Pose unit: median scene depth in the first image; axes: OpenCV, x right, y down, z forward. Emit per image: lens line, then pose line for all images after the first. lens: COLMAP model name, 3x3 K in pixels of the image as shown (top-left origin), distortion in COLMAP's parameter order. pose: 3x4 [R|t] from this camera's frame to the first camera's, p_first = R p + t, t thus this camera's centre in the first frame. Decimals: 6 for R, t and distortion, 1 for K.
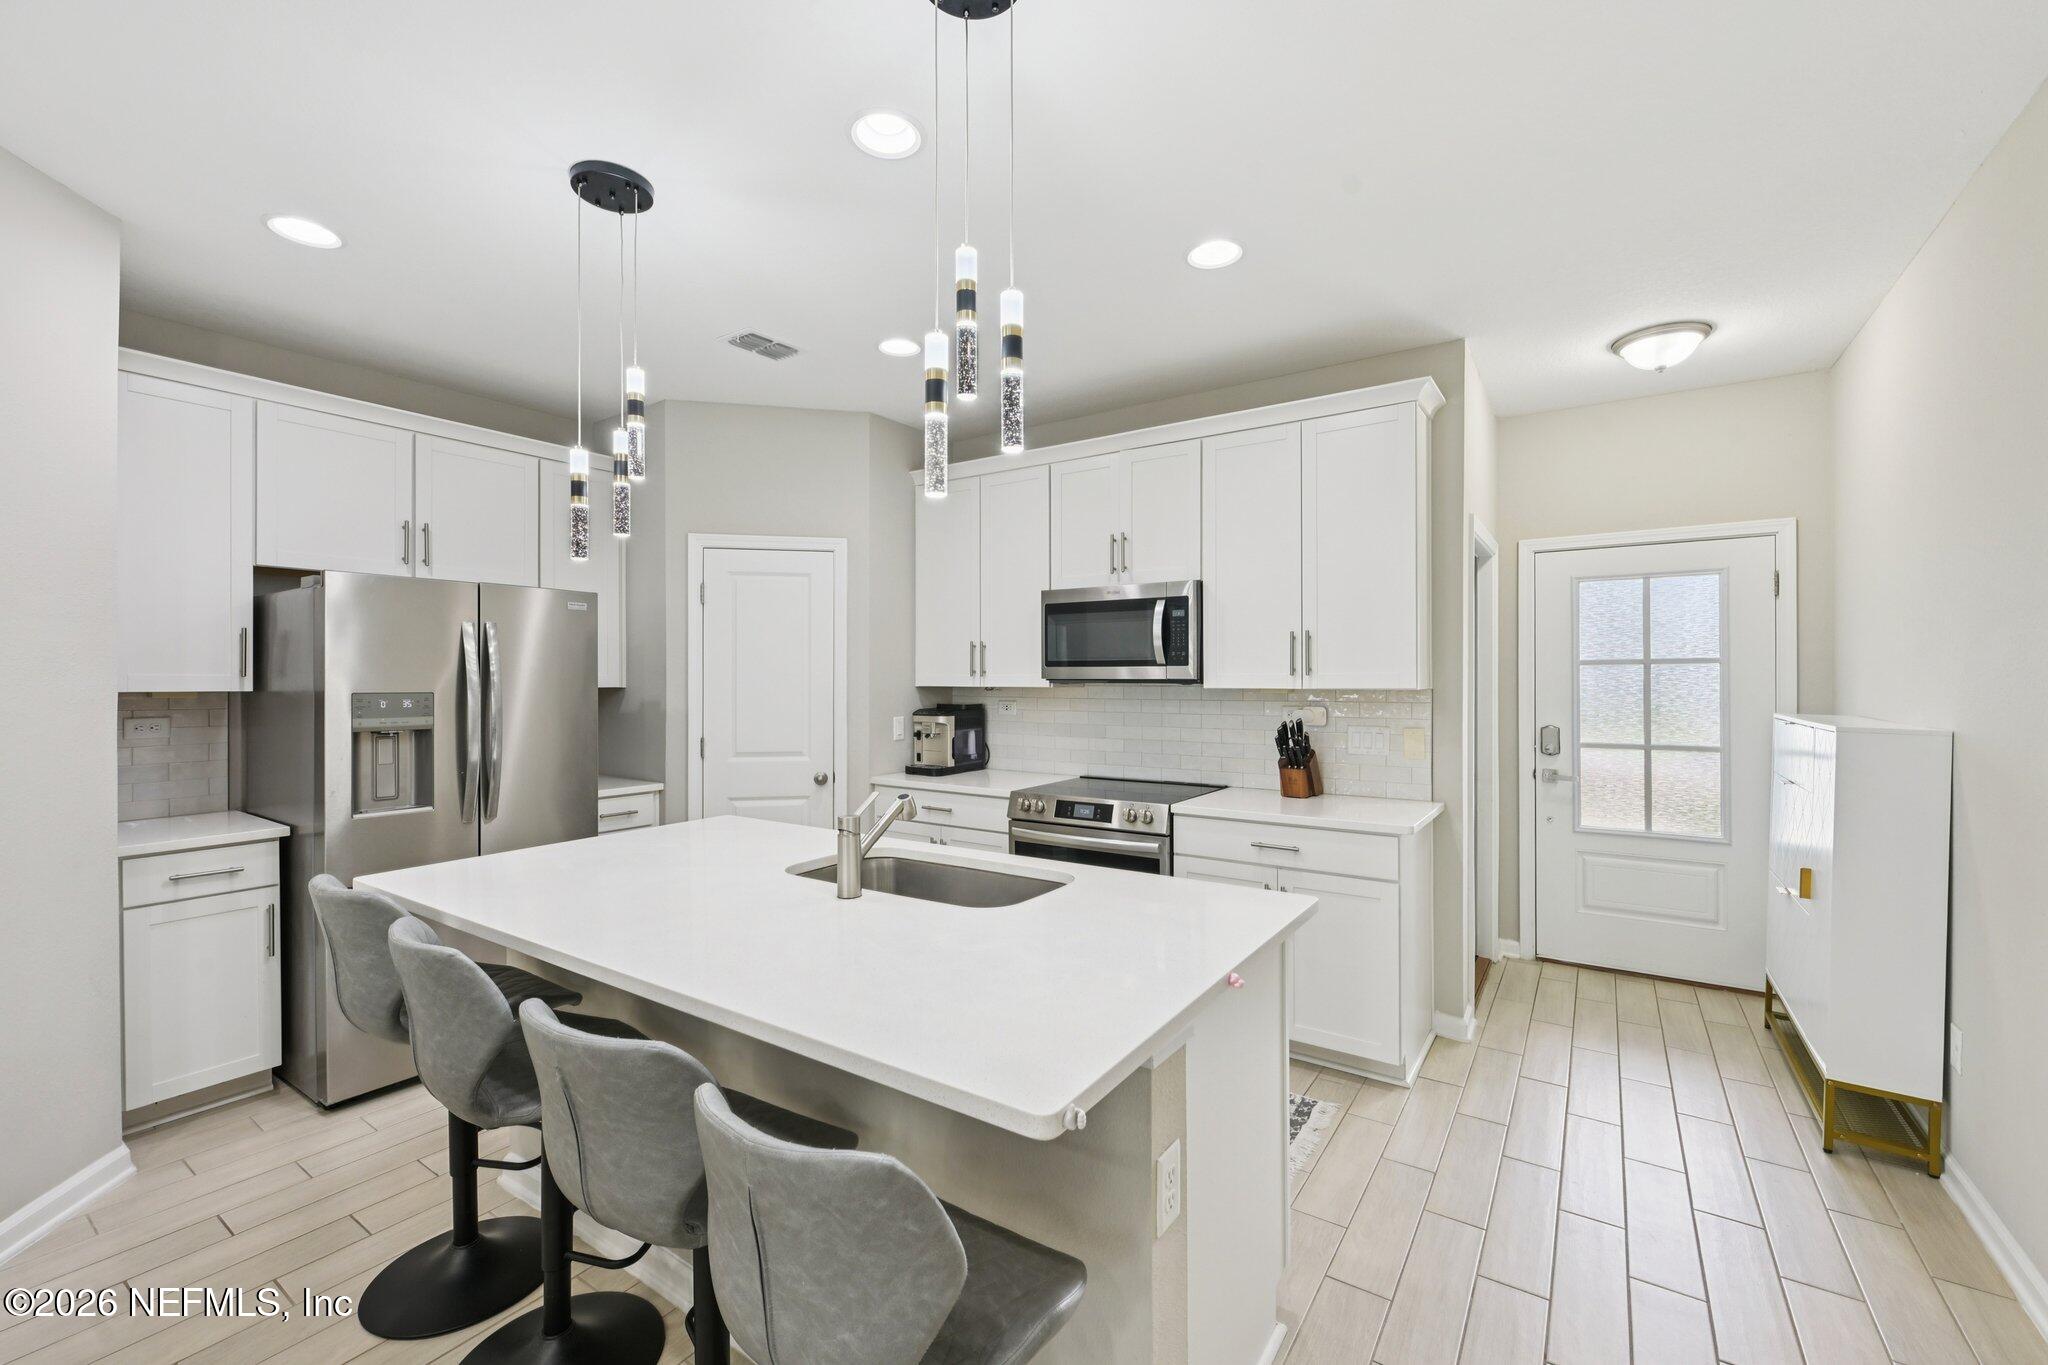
lens RADIAL K [[840.4, 0, 1032.1], [0, 840.4, 677.1], [0, 0, 1]] dist [-0.005561, 0.000960]
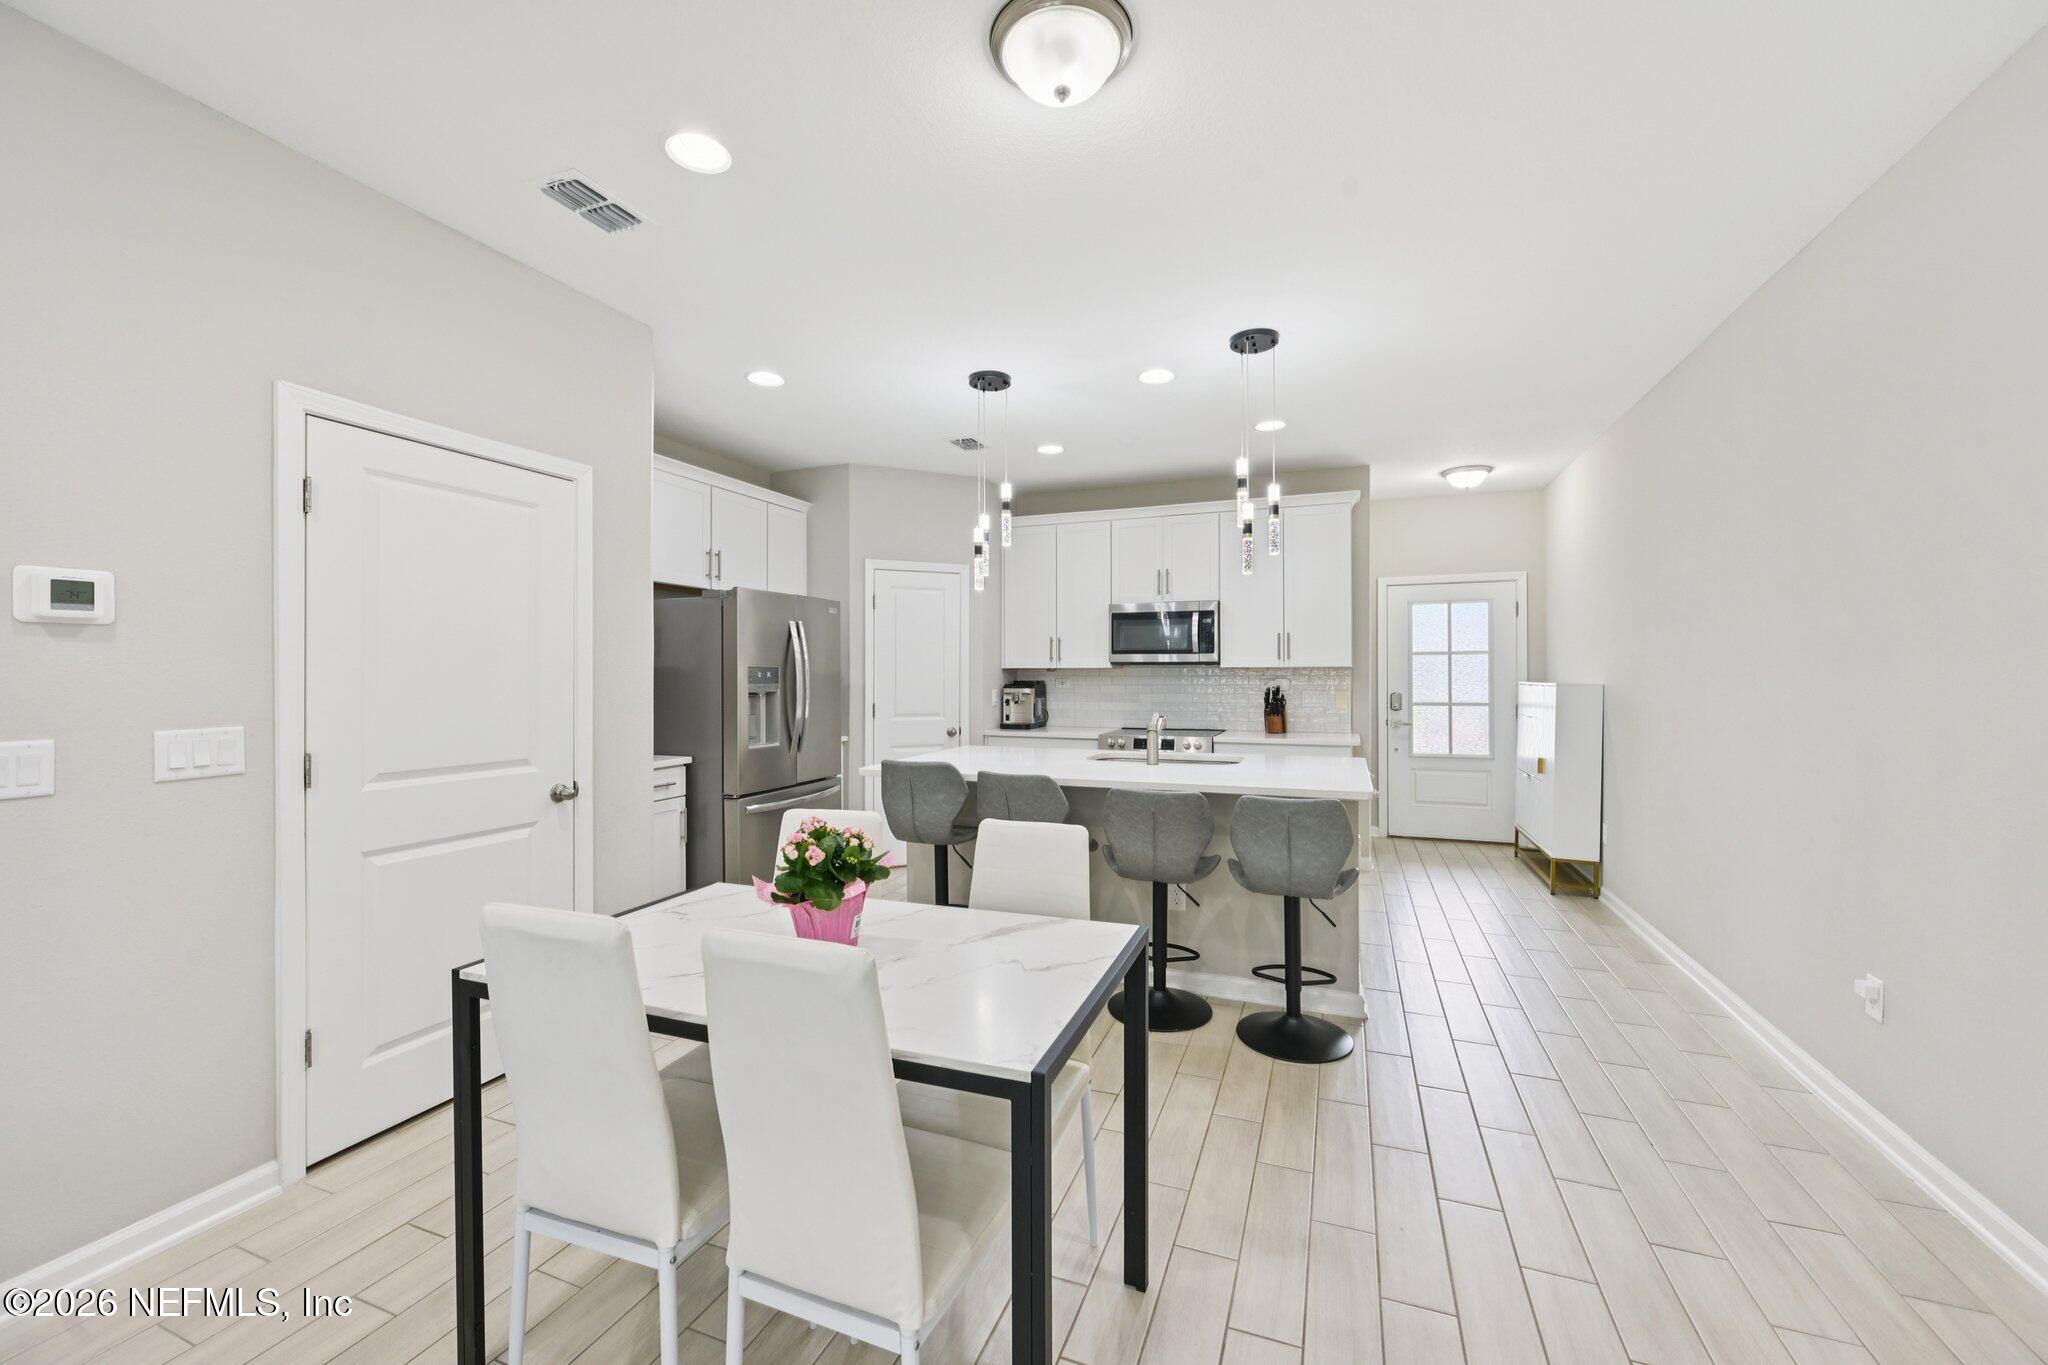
lens RADIAL K [[805.5, 0, 1028.8], [0, 805.5, 668.9], [0, 0, 1]] dist [-0.004483, -0.000275]
pose [[0.975041, 0.000657, 0.222023, -0.501174], [0.000298, 0.999991, -0.004267, 0.022806], [-0.222024, 0.004227, 0.975032, -0.430806]]
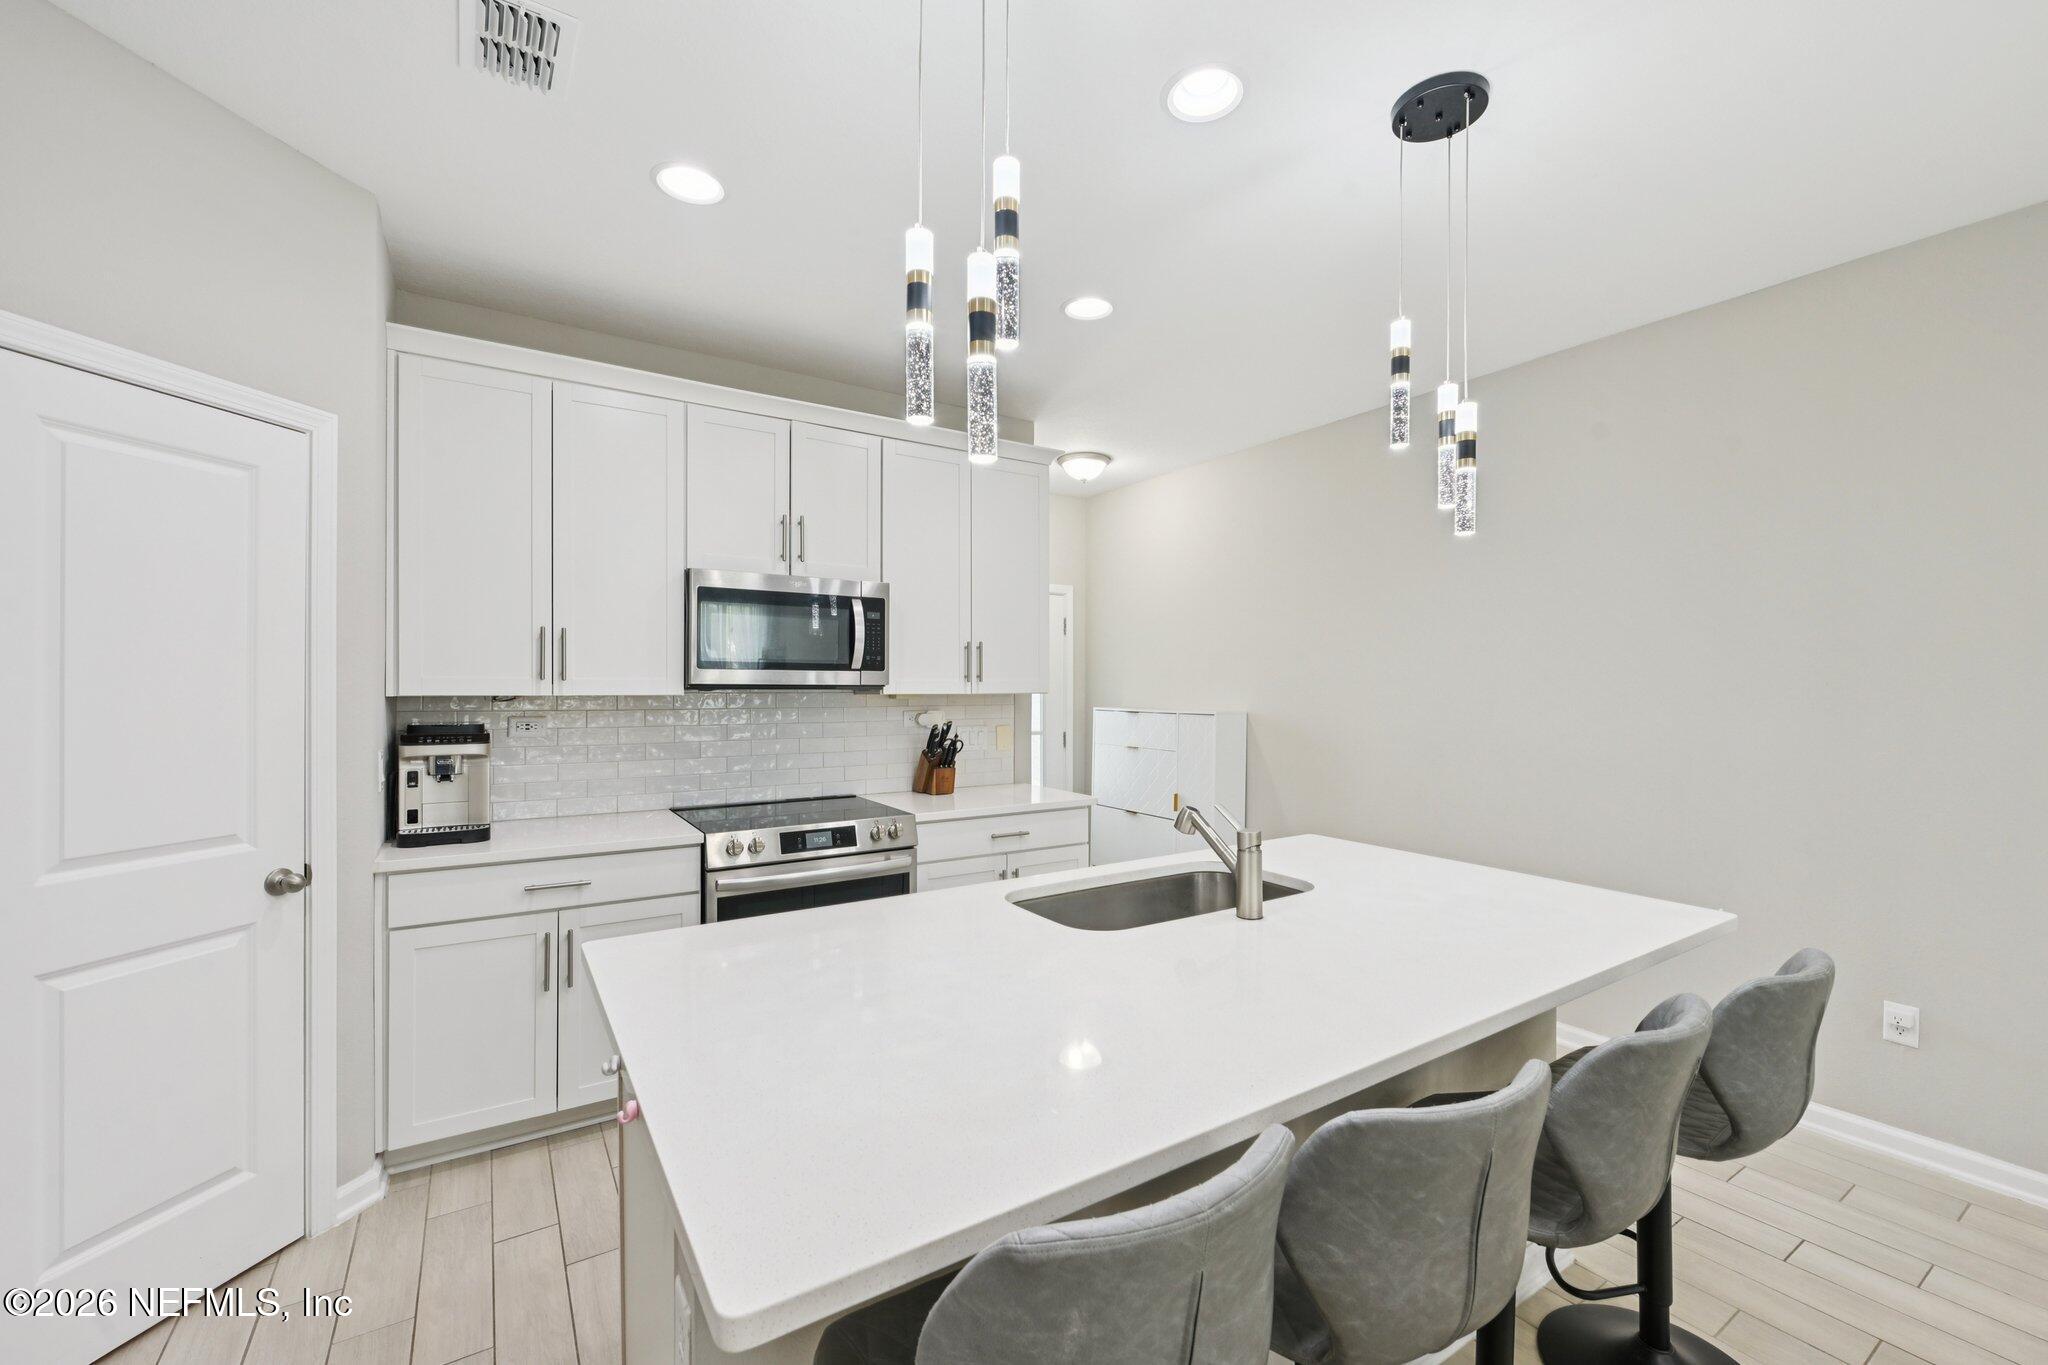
lens RADIAL K [[840.4, 0, 1030.3], [0, 840.4, 692.3], [0, 0, 1]] dist [-0.005561, 0.000960]
pose [[0.386637, -0.004584, 0.922221, -0.629682], [-0.005097, 0.999962, 0.007108, 0.002954], [-0.922218, -0.007448, 0.386599, 0.465104]]
